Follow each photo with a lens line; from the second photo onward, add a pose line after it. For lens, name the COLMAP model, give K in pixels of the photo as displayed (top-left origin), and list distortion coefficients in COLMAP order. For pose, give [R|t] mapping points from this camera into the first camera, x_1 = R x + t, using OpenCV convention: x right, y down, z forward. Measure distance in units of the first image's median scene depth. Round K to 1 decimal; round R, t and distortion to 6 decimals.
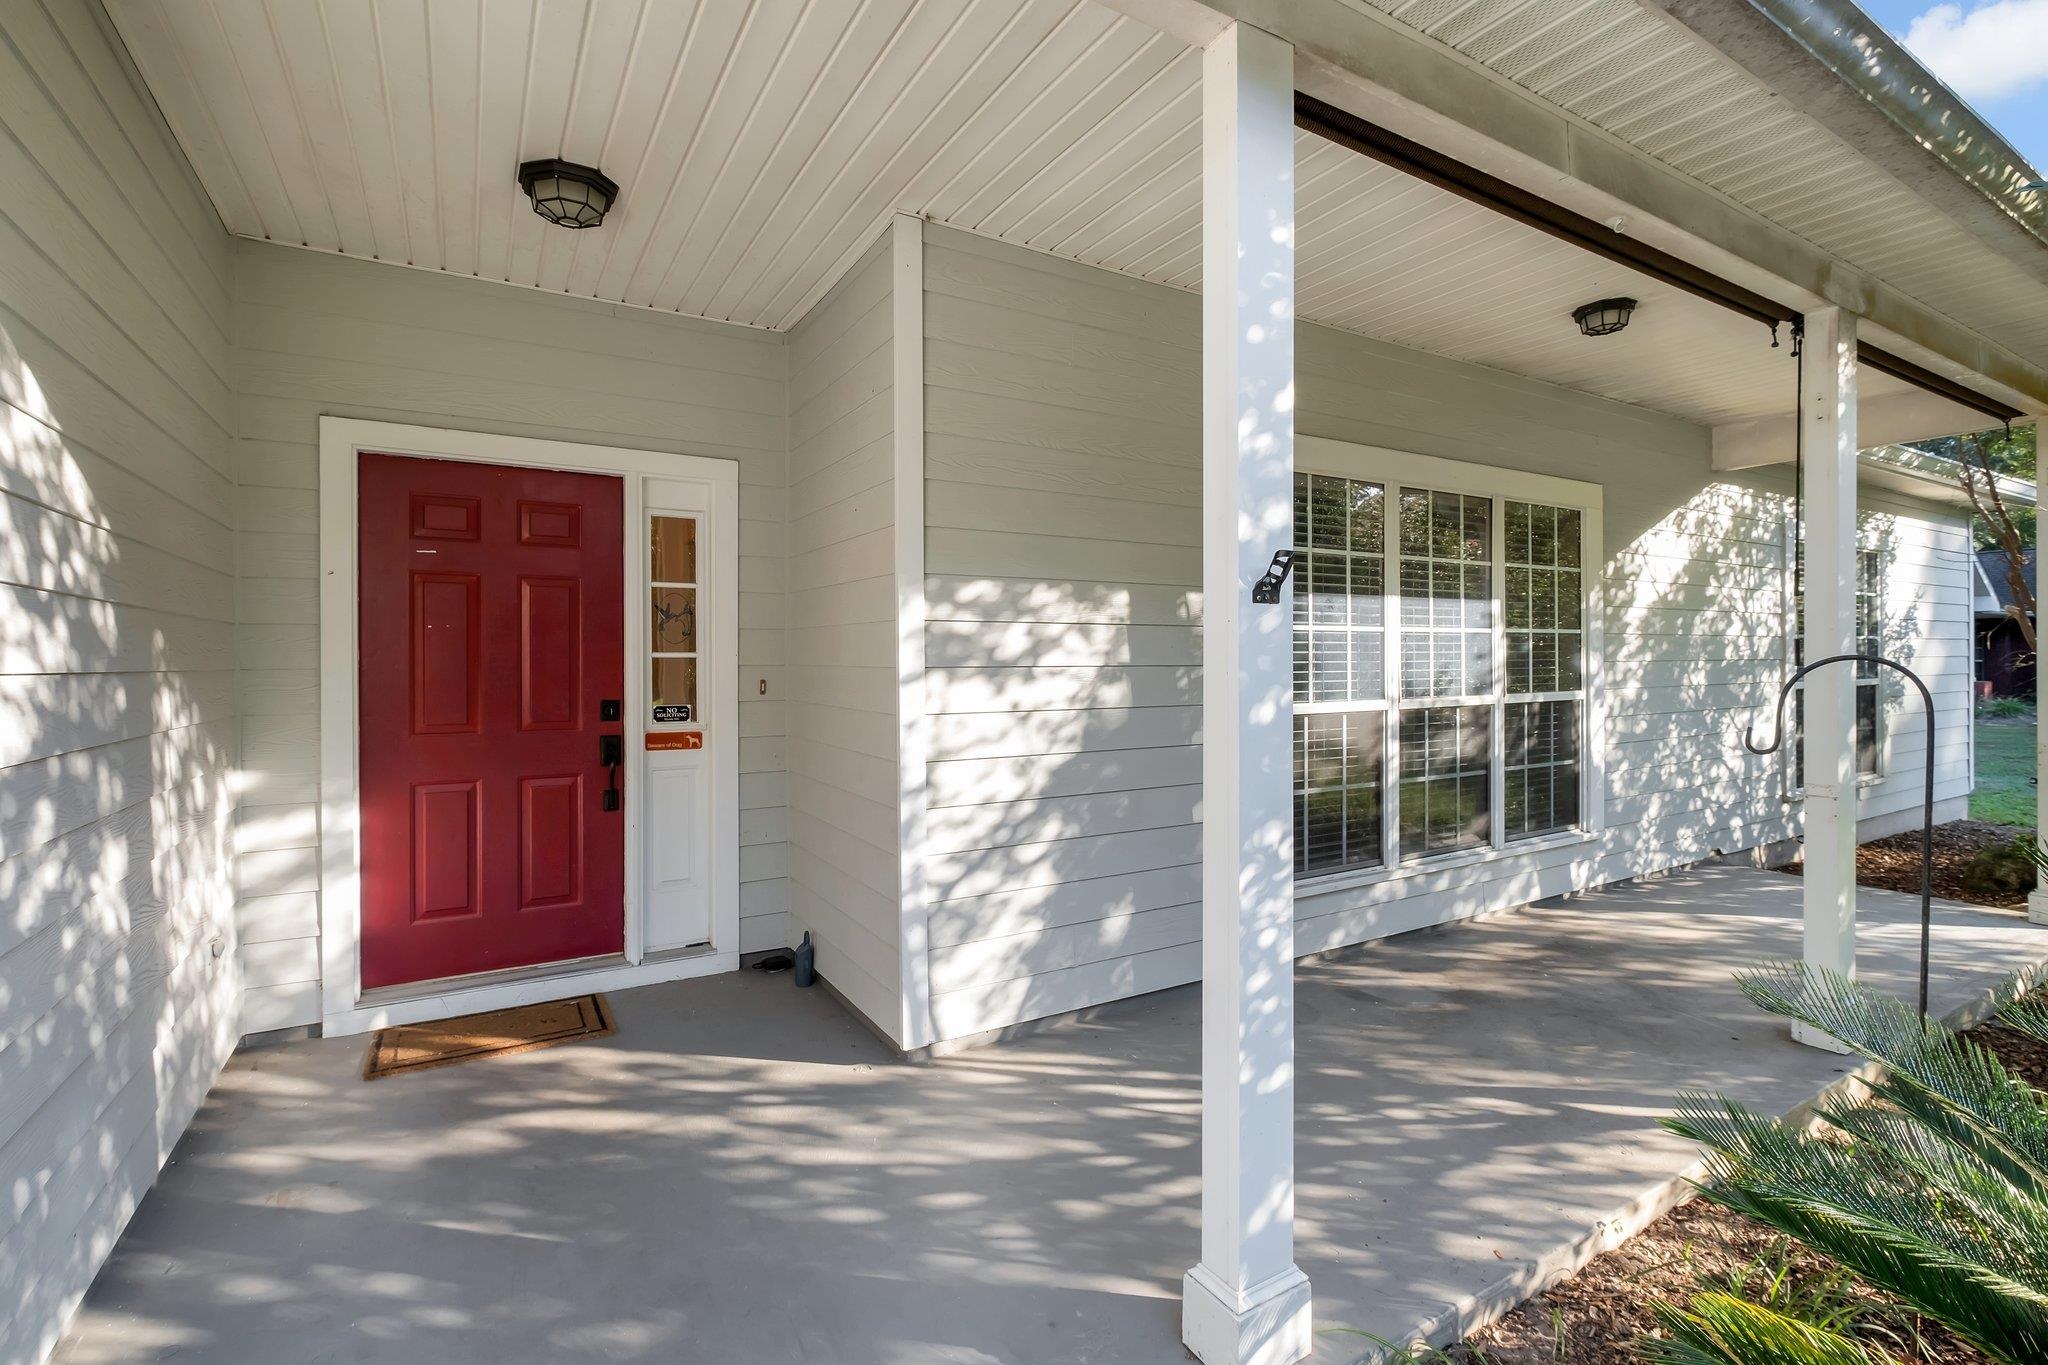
lens RADIAL K [[910.1, 0, 1029.5], [0, 910.1, 654.7], [0, 0, 1]] dist [0.000573, 0.000019]
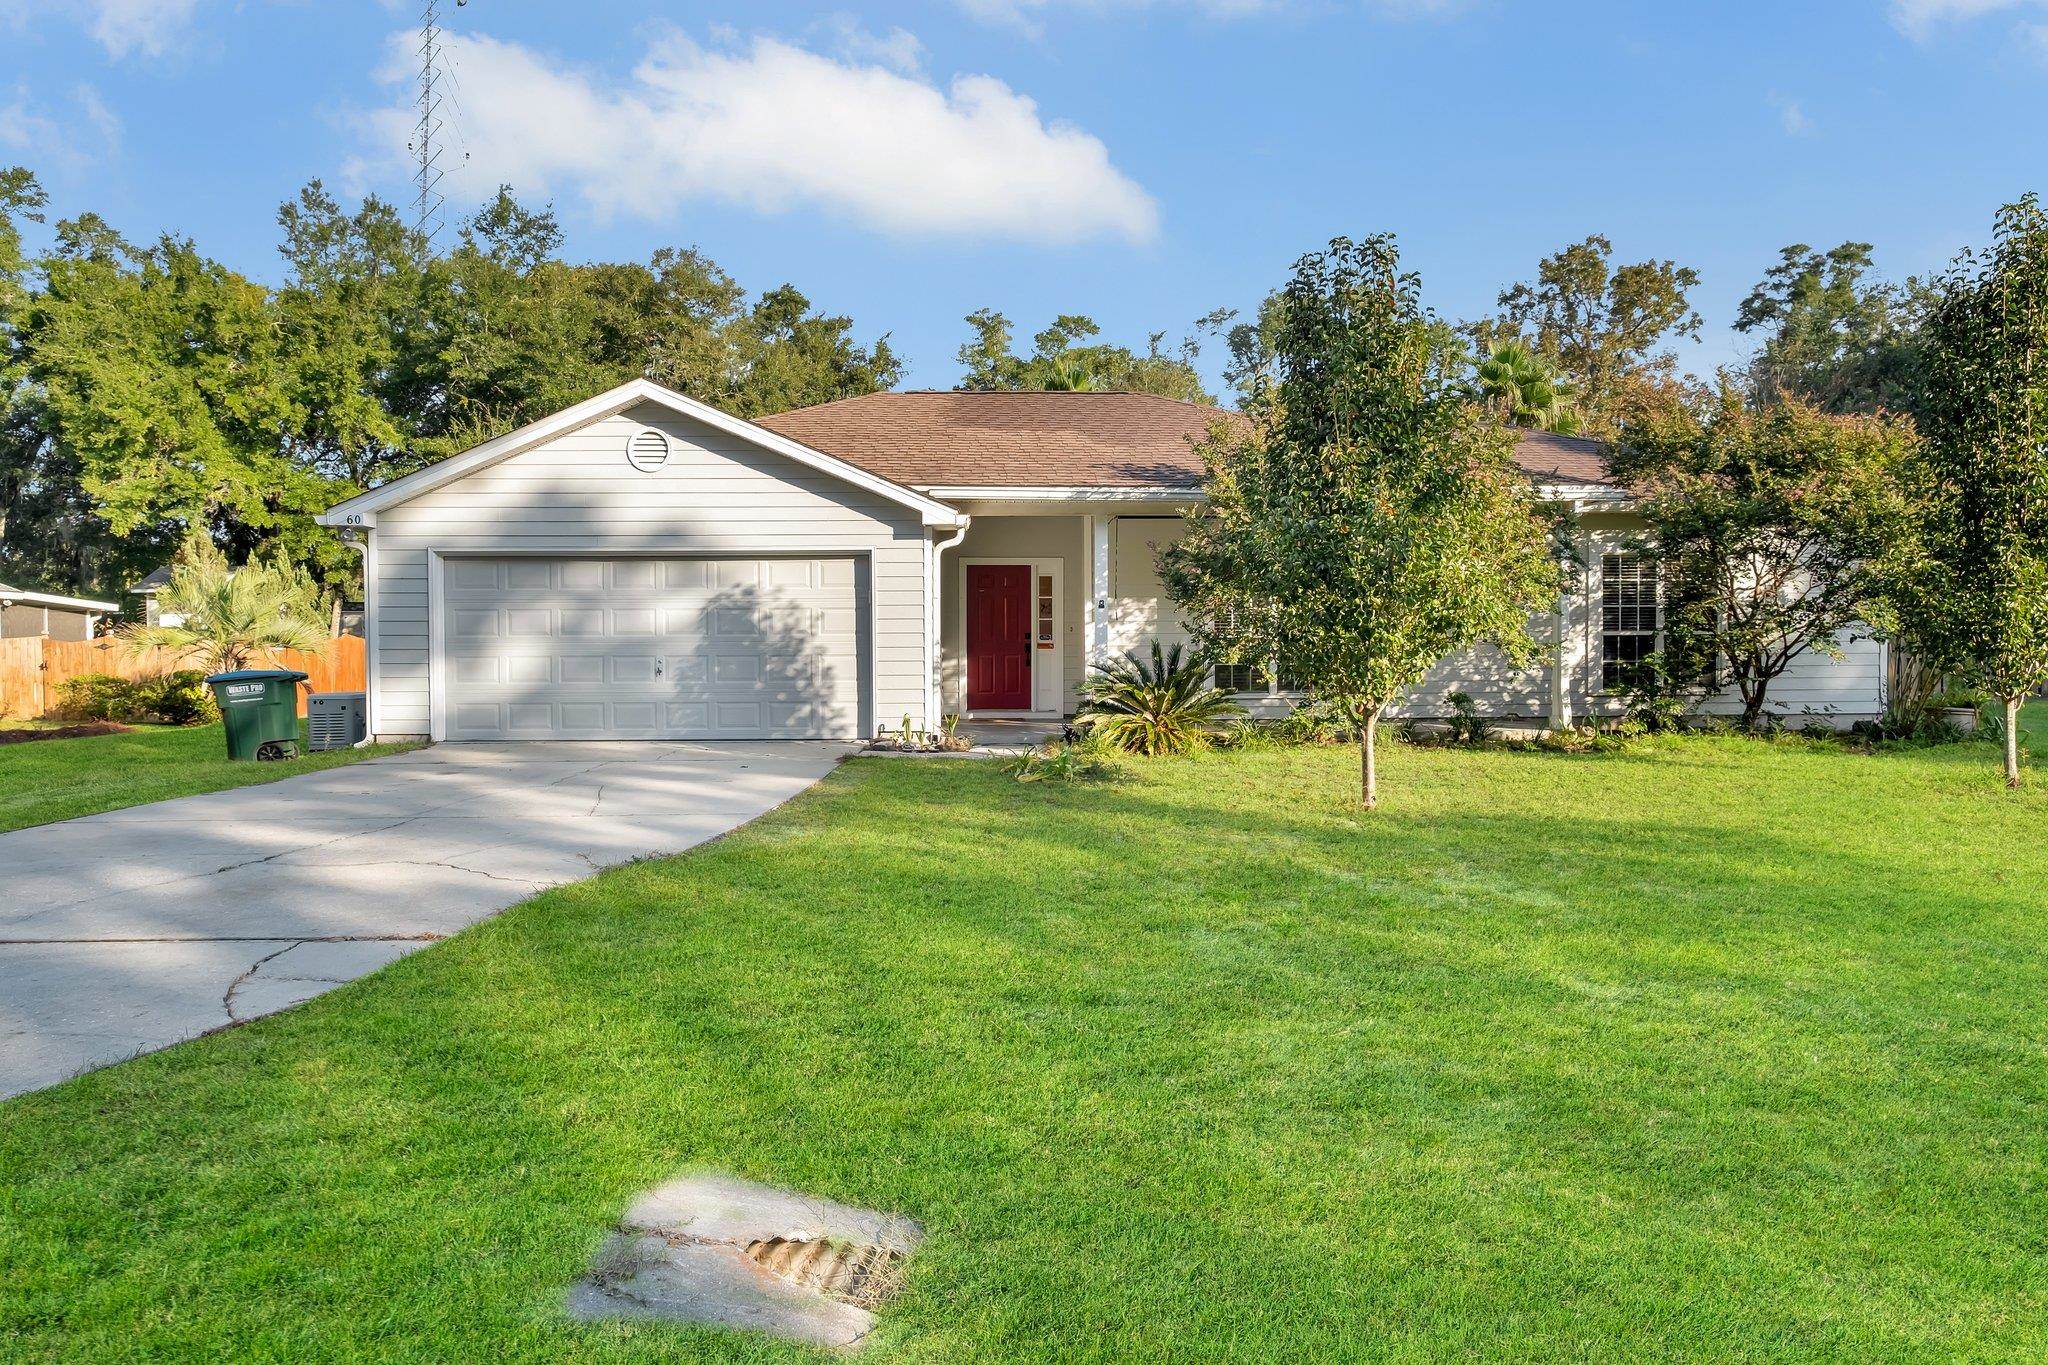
lens RADIAL K [[1295.8, 0, 1024.0], [0, 1295.8, 682.5], [0, 0, 1]] dist [0.000144, 0.000004]
pose [[0.851005, 0.016144, -0.524909, 2.228891], [0.000903, 0.999481, 0.032205, 0.087335], [0.525157, -0.027881, 0.850549, -3.359710]]
